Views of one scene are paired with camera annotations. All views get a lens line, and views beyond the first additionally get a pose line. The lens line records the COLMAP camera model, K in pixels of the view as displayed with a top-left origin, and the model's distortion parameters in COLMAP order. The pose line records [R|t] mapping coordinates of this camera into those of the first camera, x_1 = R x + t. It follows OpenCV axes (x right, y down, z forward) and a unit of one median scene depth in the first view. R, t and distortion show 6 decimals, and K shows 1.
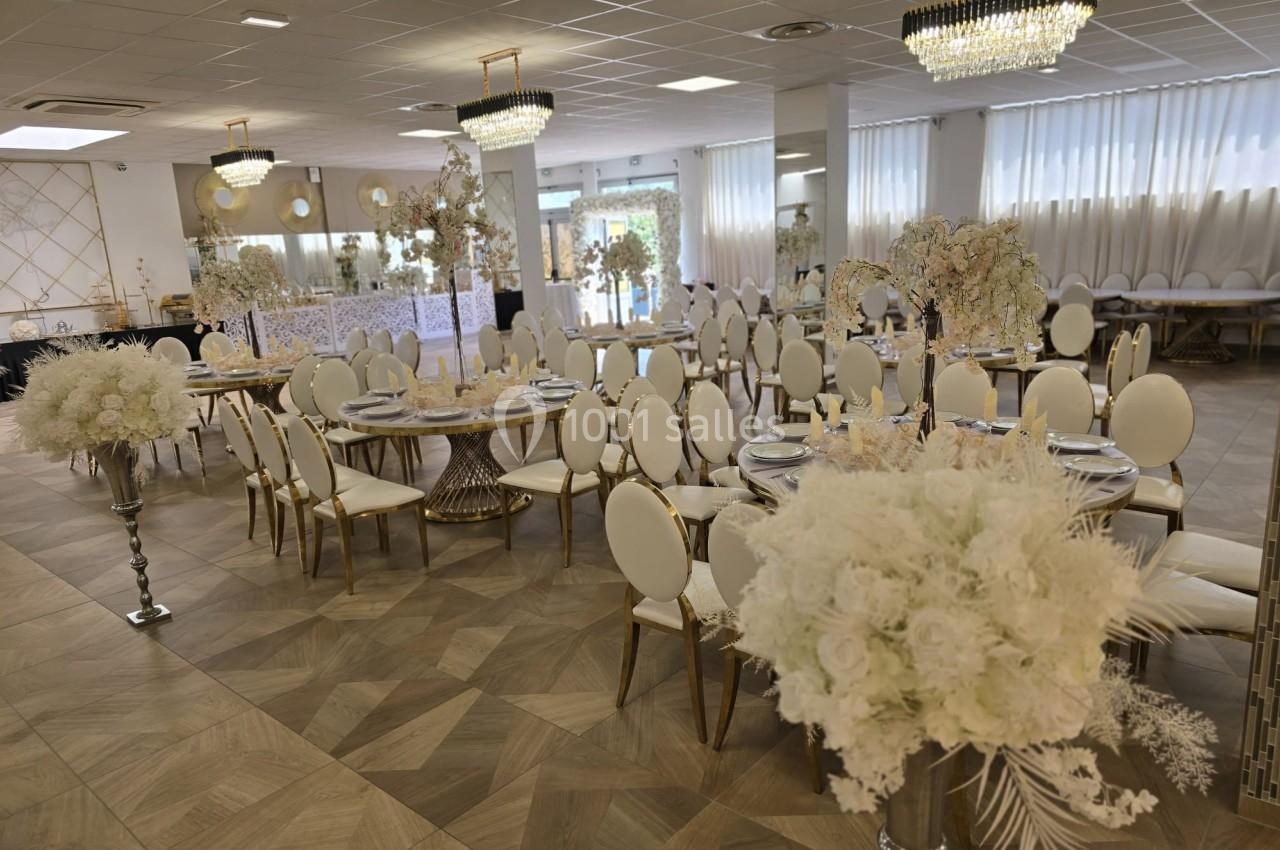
lens RADIAL K [[858.2, 0, 640.0], [0, 858.2, 425.0], [0, 0, 1]] dist [-0.006187, -0.003116]
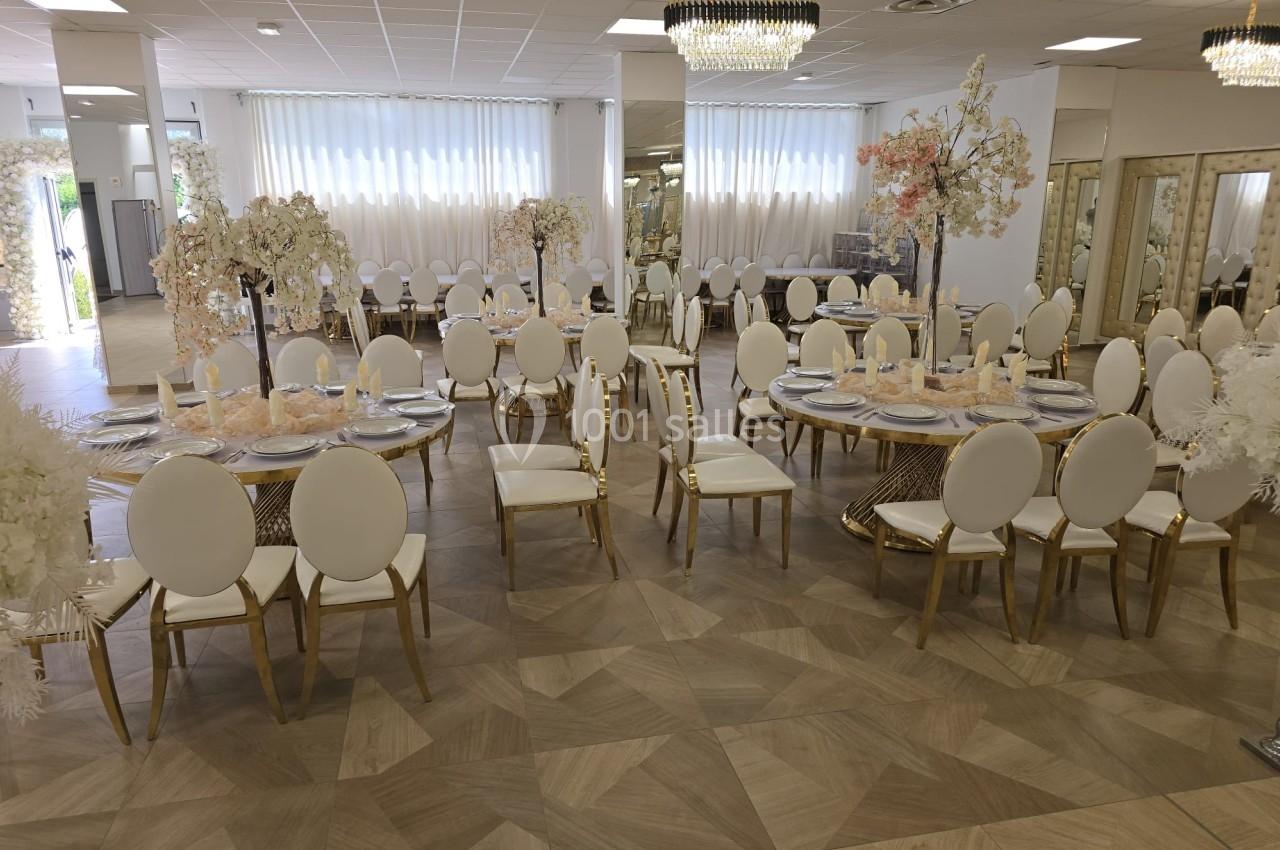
lens RADIAL K [[845.1, 0, 640.0], [0, 845.1, 425.0], [0, 0, 1]] dist [0.047303, -0.044399]
pose [[0.591755, -0.152879, 0.791489, -0.516970], [0.146117, 0.985930, 0.081192, -0.056718], [-0.792765, 0.067604, 0.605767, 0.390344]]
